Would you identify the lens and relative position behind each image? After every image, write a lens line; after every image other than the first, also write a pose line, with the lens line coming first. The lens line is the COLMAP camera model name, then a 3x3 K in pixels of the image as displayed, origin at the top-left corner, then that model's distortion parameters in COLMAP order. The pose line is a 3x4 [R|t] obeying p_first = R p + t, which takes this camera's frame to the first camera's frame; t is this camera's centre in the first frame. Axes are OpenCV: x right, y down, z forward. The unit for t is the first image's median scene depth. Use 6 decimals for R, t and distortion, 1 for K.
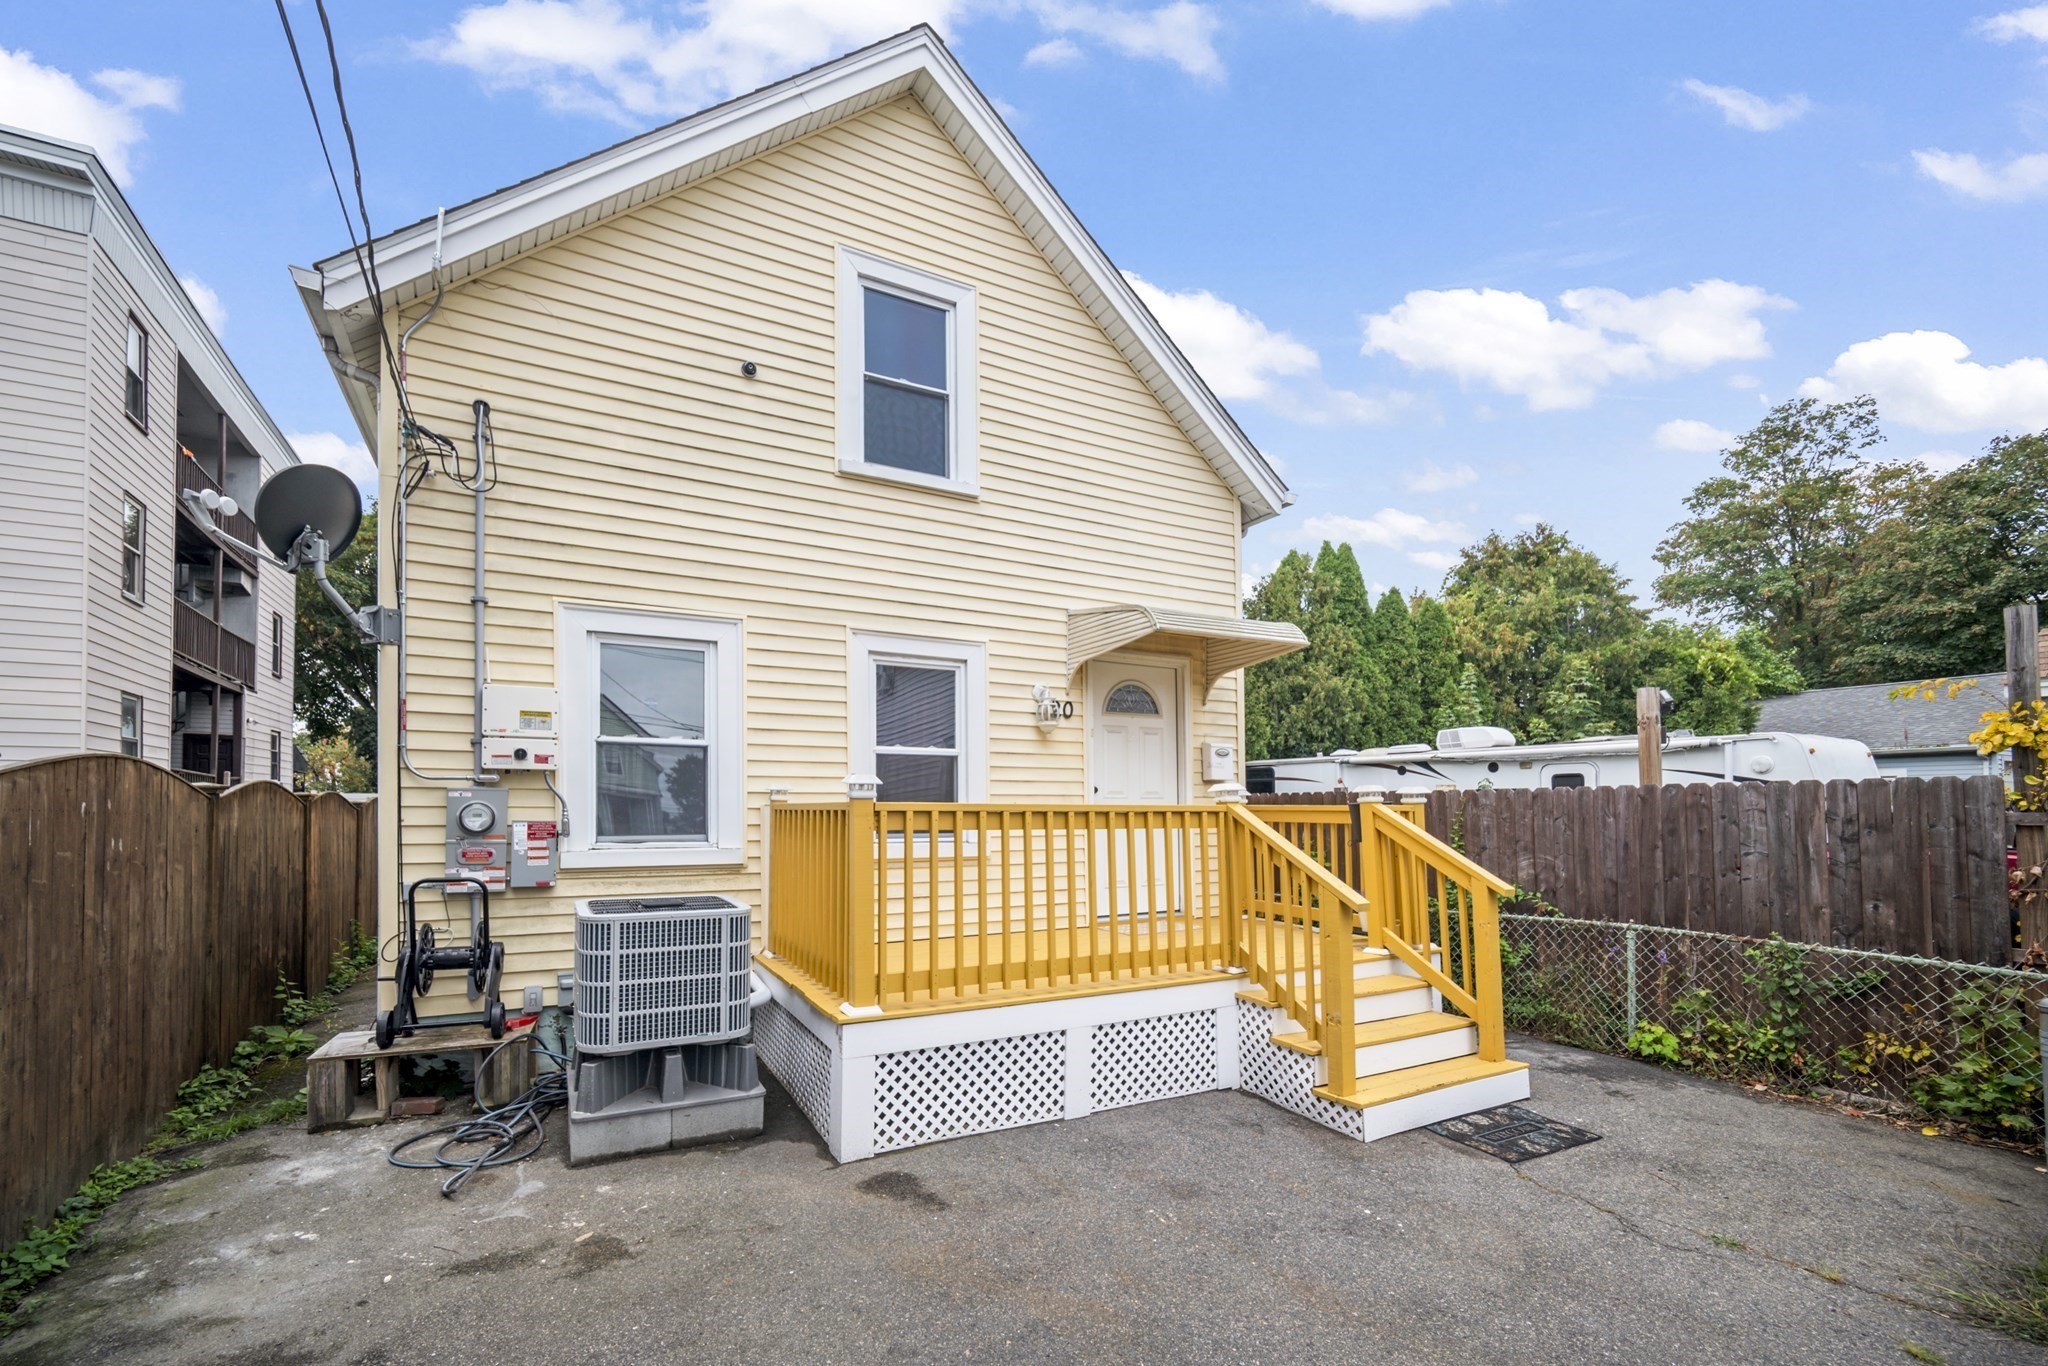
lens RADIAL K [[890.8, 0, 1018.6], [0, 890.8, 798.5], [0, 0, 1]] dist [-0.002305, -0.000019]
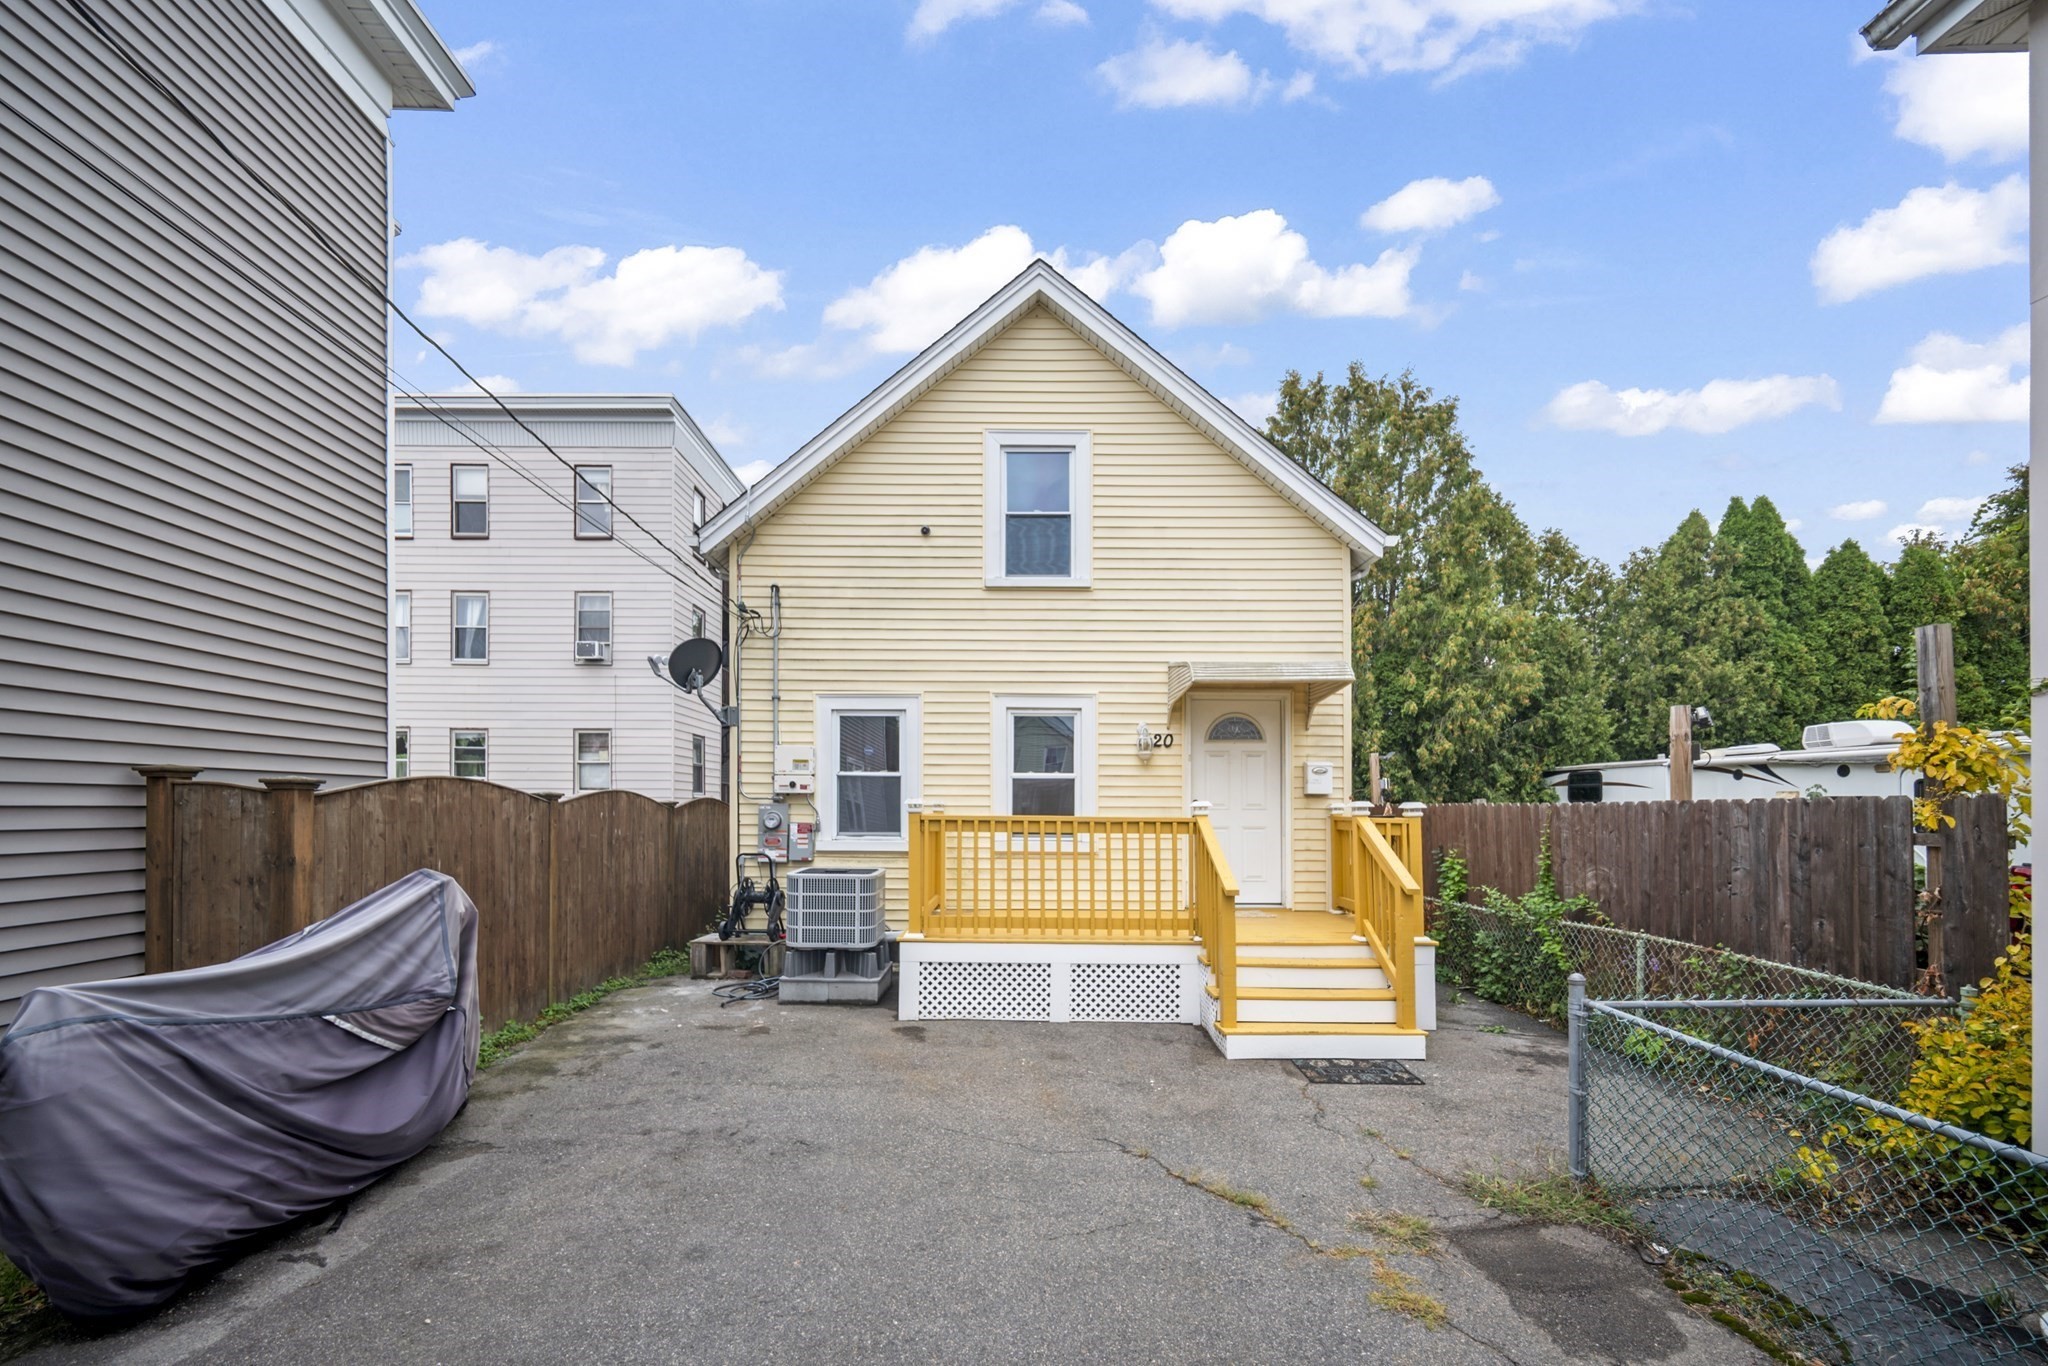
lens RADIAL K [[886.0, 0, 990.0], [0, 886.0, 818.2], [0, 0, 1]] dist [-0.000577, -0.000232]
pose [[0.875515, 0.010116, -0.483086, 0.594192], [-0.000264, 0.999791, 0.020457, -0.018341], [0.483192, -0.017783, 0.875334, -0.324617]]
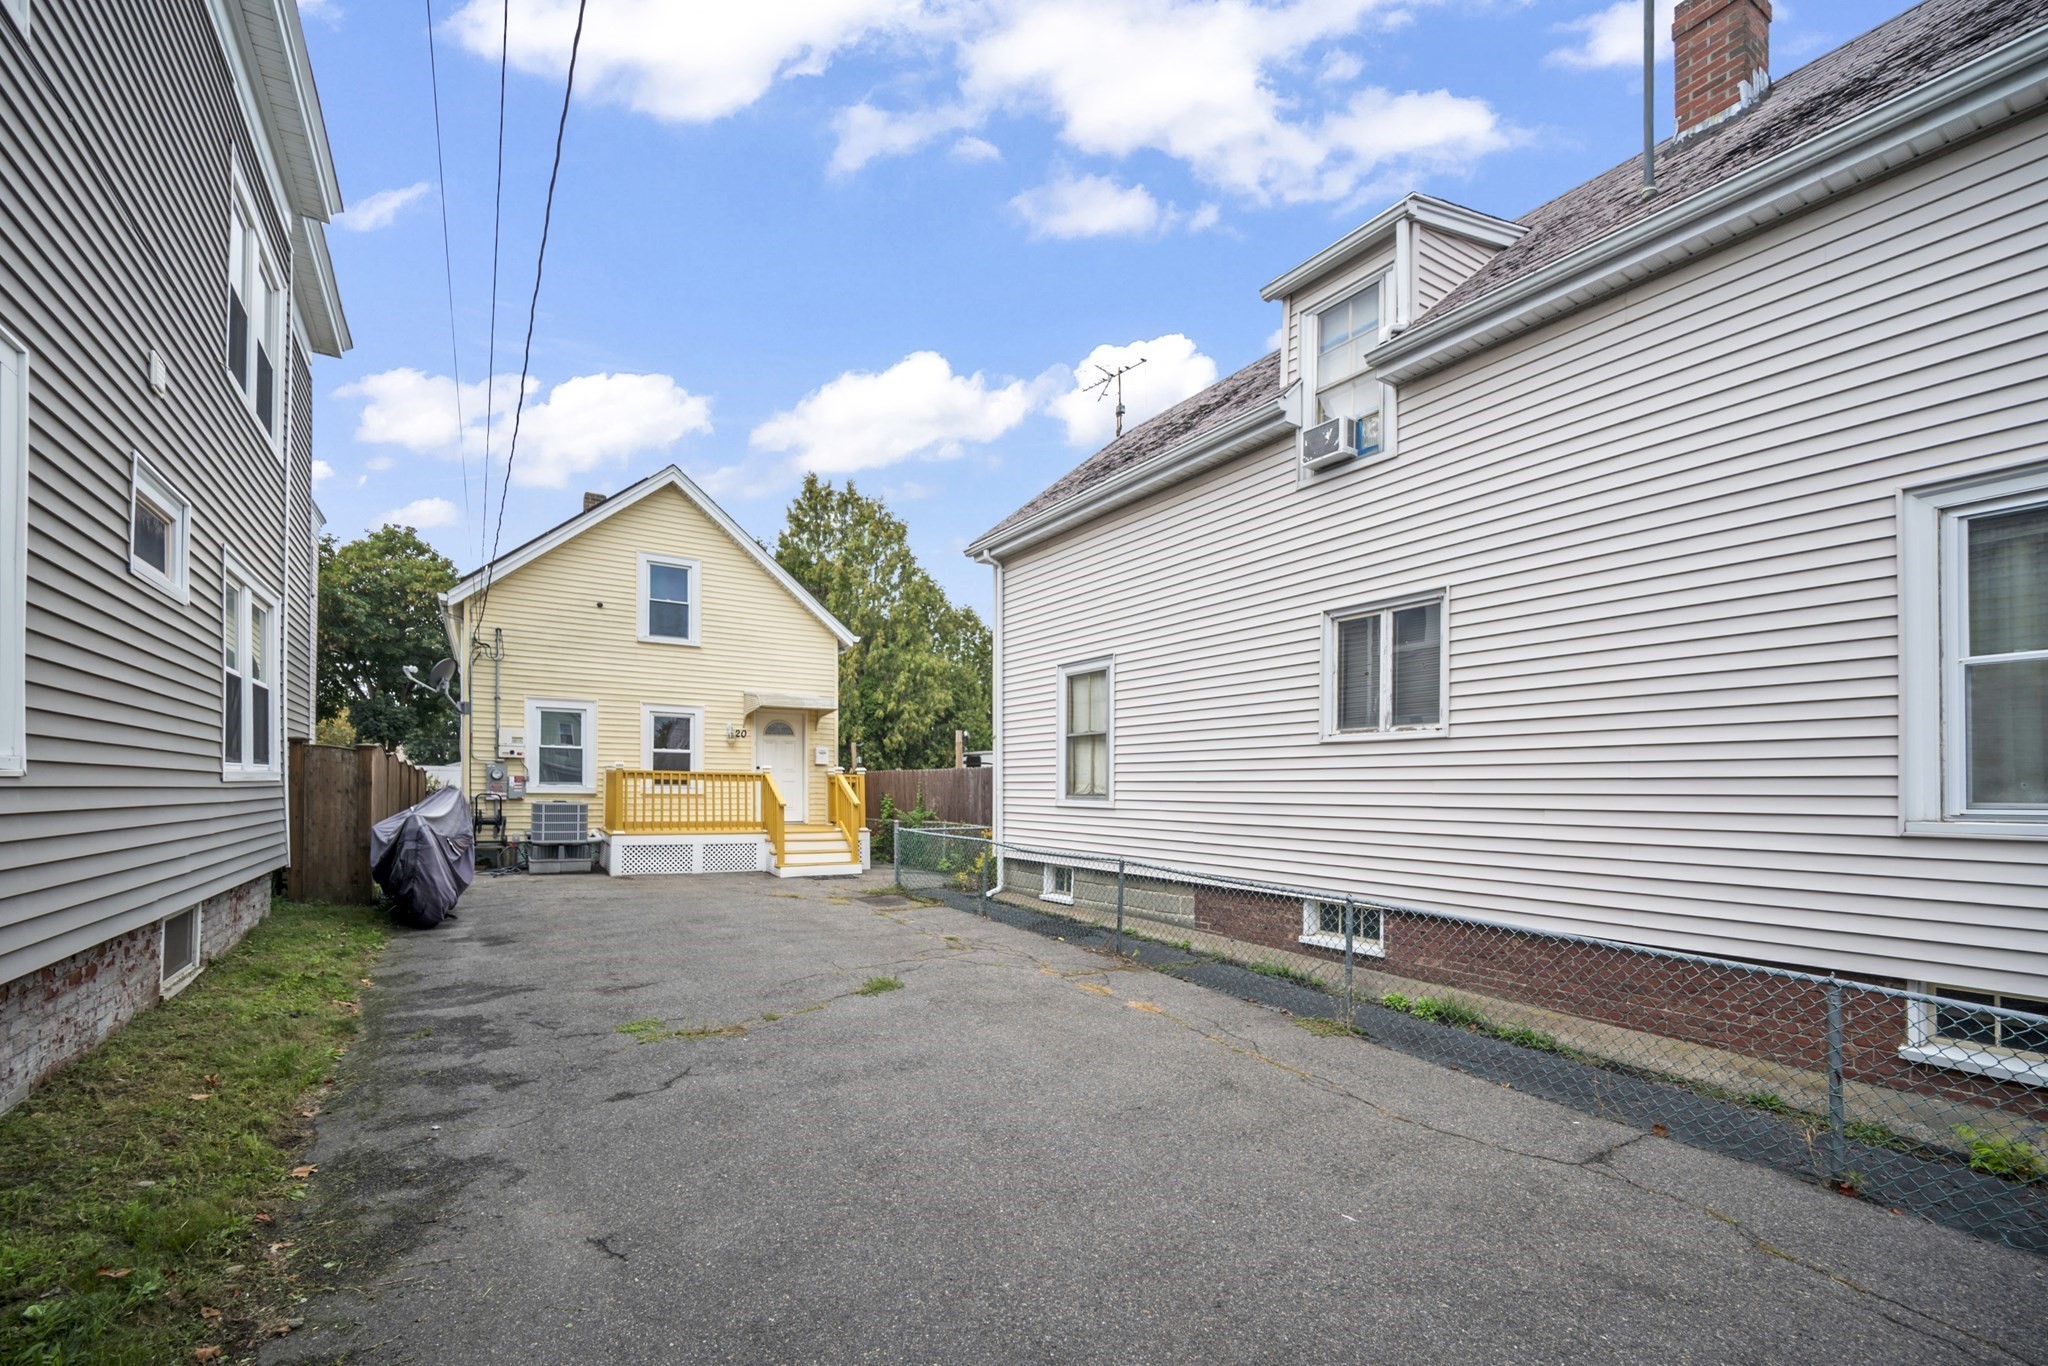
lens RADIAL K [[845.6, 0, 989.7], [0, 845.6, 791.0], [0, 0, 1]] dist [0.000410, 0.000059]
pose [[0.999325, 0.011698, 0.034830, 0.837587], [-0.012248, 0.999803, 0.015629, 0.012707], [-0.034640, -0.016045, 0.999271, -1.683991]]
